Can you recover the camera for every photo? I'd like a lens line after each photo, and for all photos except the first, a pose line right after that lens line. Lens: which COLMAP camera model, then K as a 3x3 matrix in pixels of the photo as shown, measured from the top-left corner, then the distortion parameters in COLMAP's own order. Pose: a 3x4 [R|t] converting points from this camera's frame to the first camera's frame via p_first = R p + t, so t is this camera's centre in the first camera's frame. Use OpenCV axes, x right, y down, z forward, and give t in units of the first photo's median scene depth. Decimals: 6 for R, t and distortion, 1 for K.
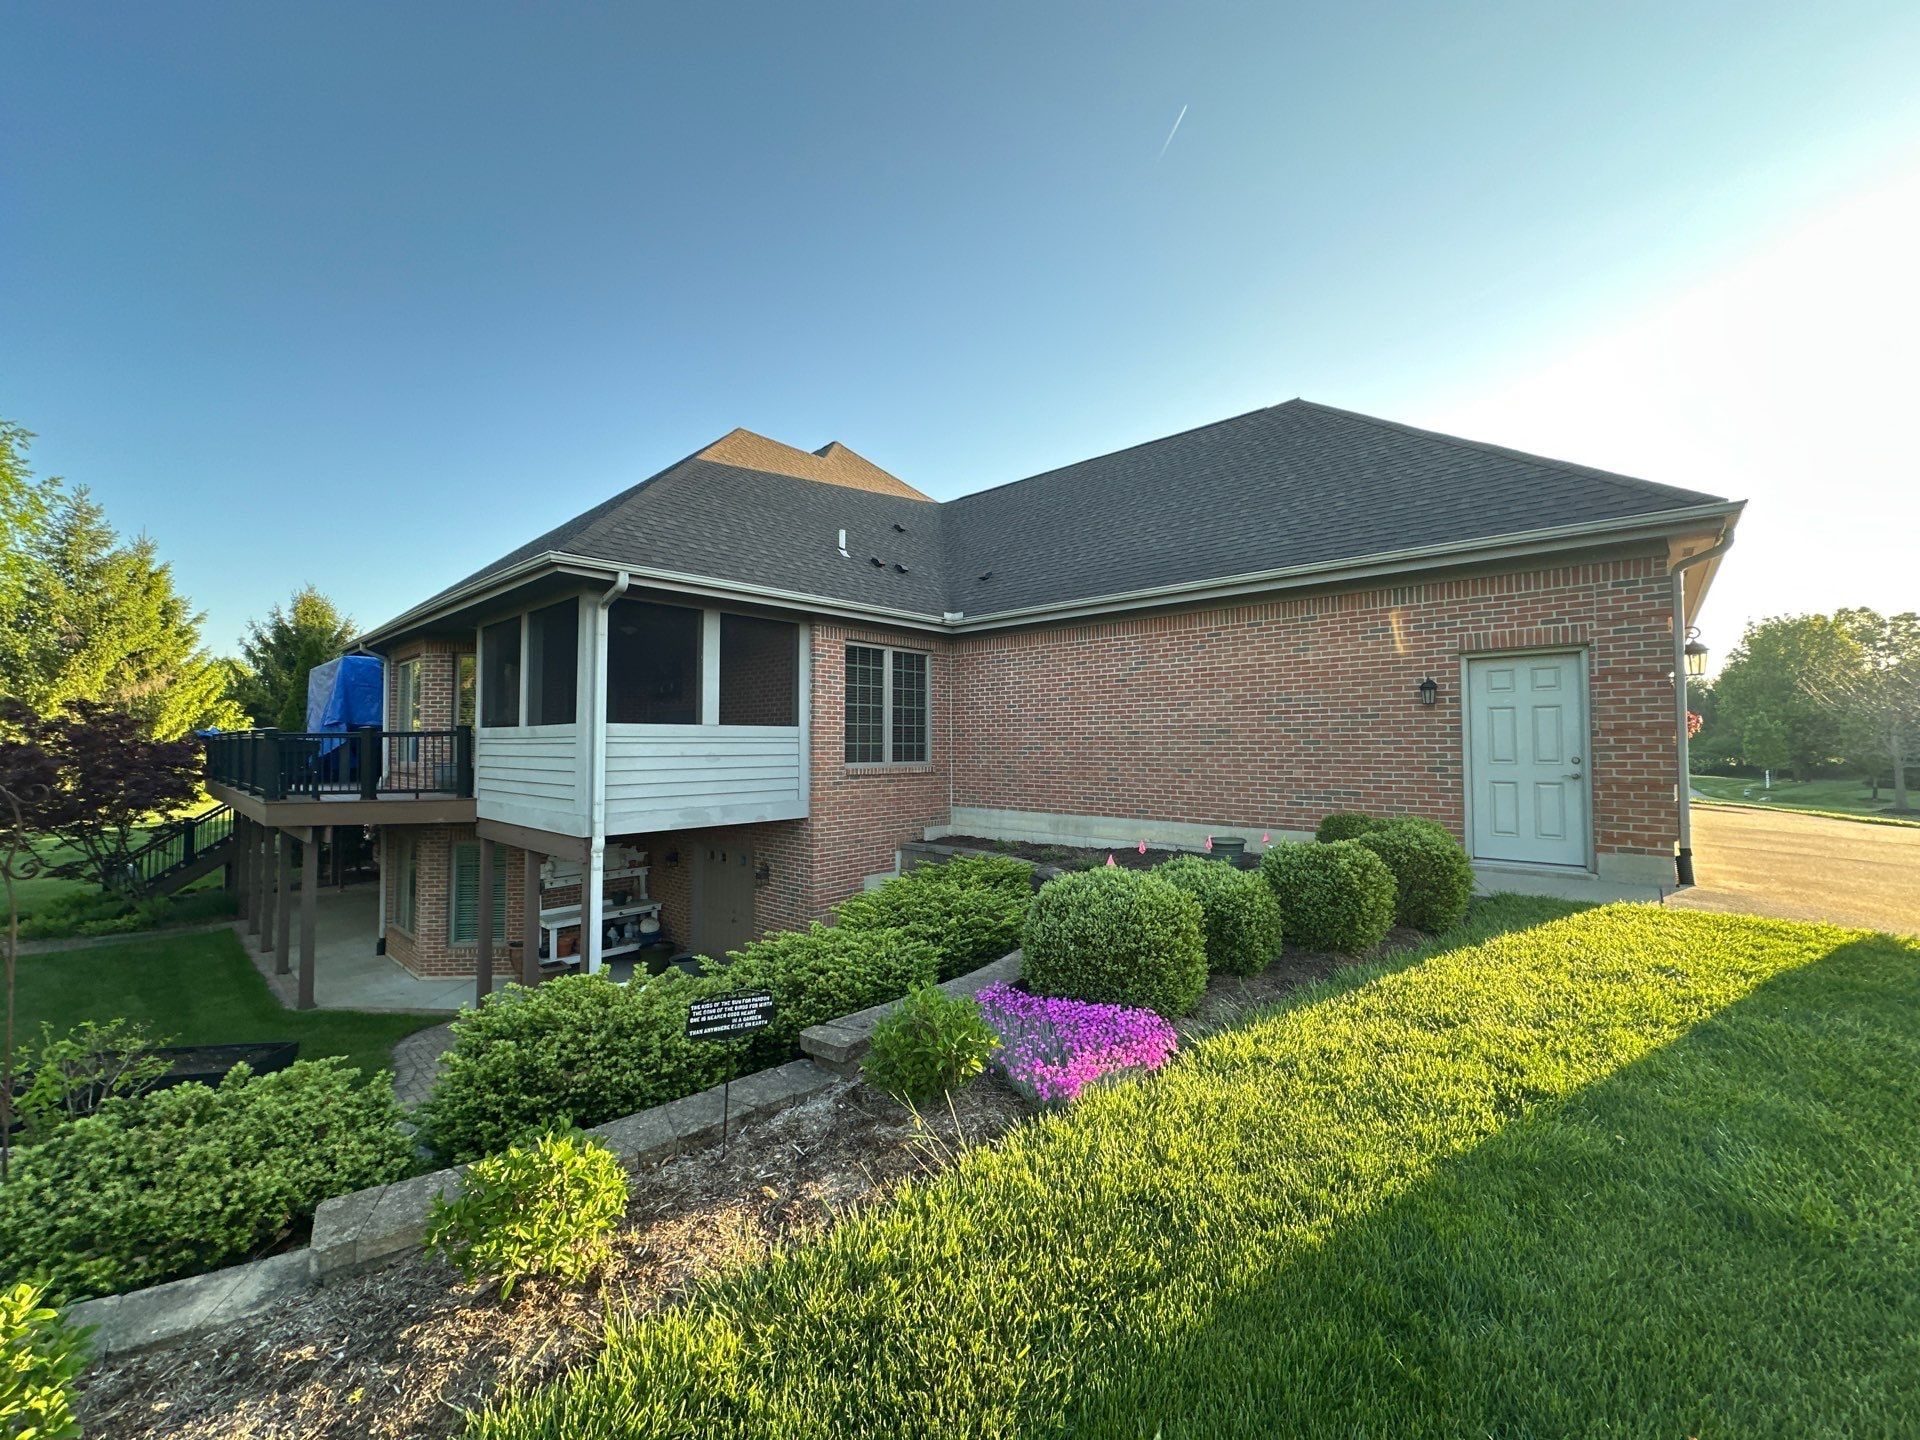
lens RADIAL K [[762.1, 0, 963.1], [0, 762.1, 719.7], [0, 0, 1]] dist [0.003618, -0.000115]
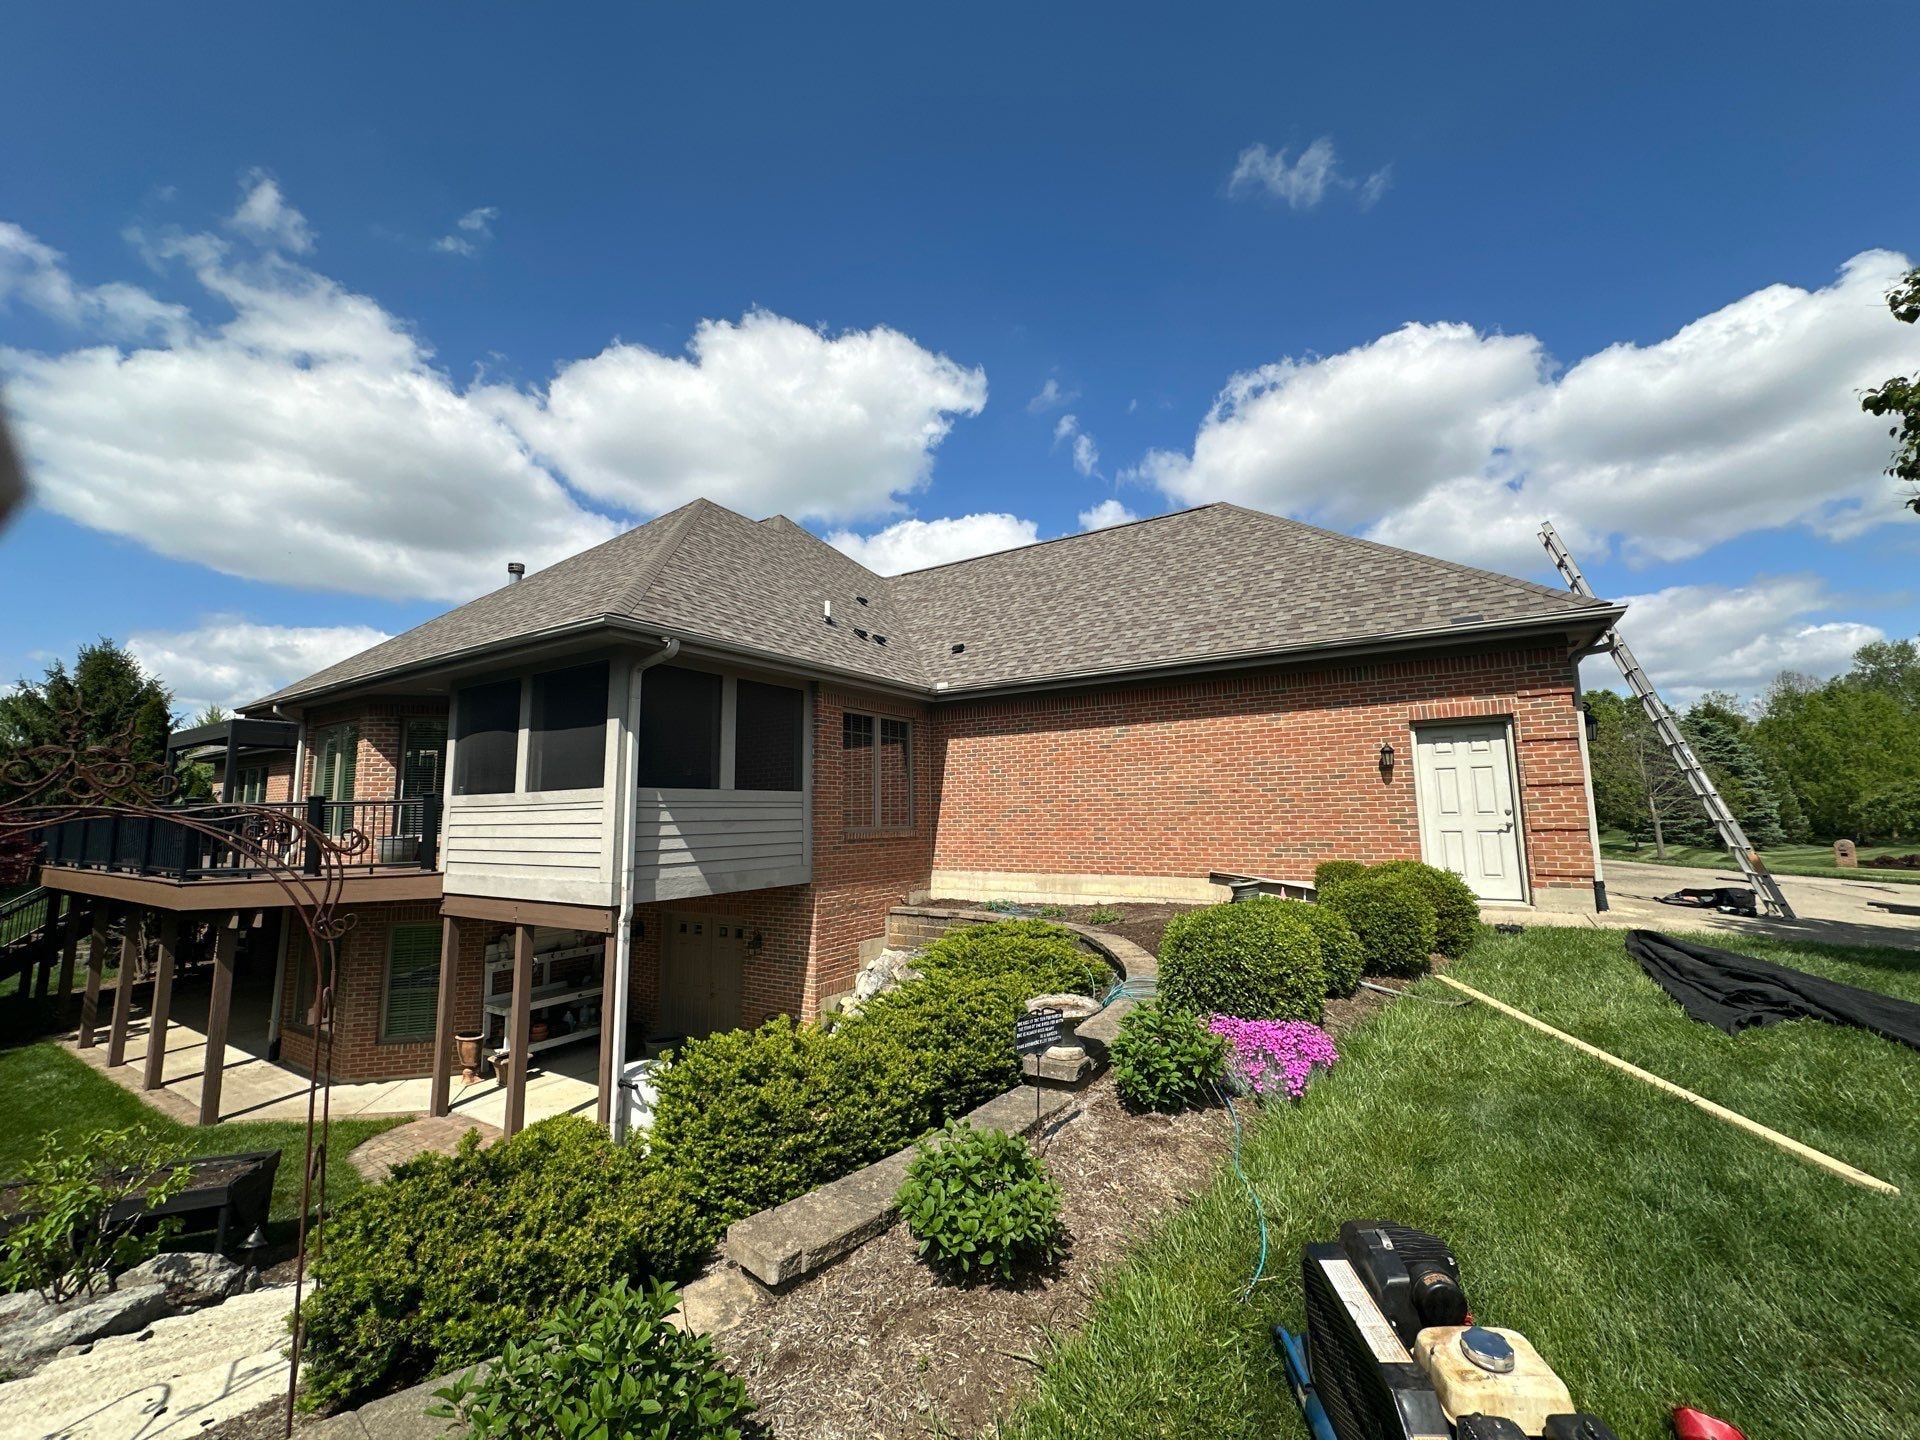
lens RADIAL K [[762.1, 0, 962.5], [0, 762.1, 719.7], [0, 0, 1]] dist [0.003618, -0.000115]
pose [[0.985307, 0.008297, 0.170593, -0.193796], [0.007823, 0.995579, -0.093605, 0.011410], [-0.170616, 0.093564, 0.980885, -0.038729]]
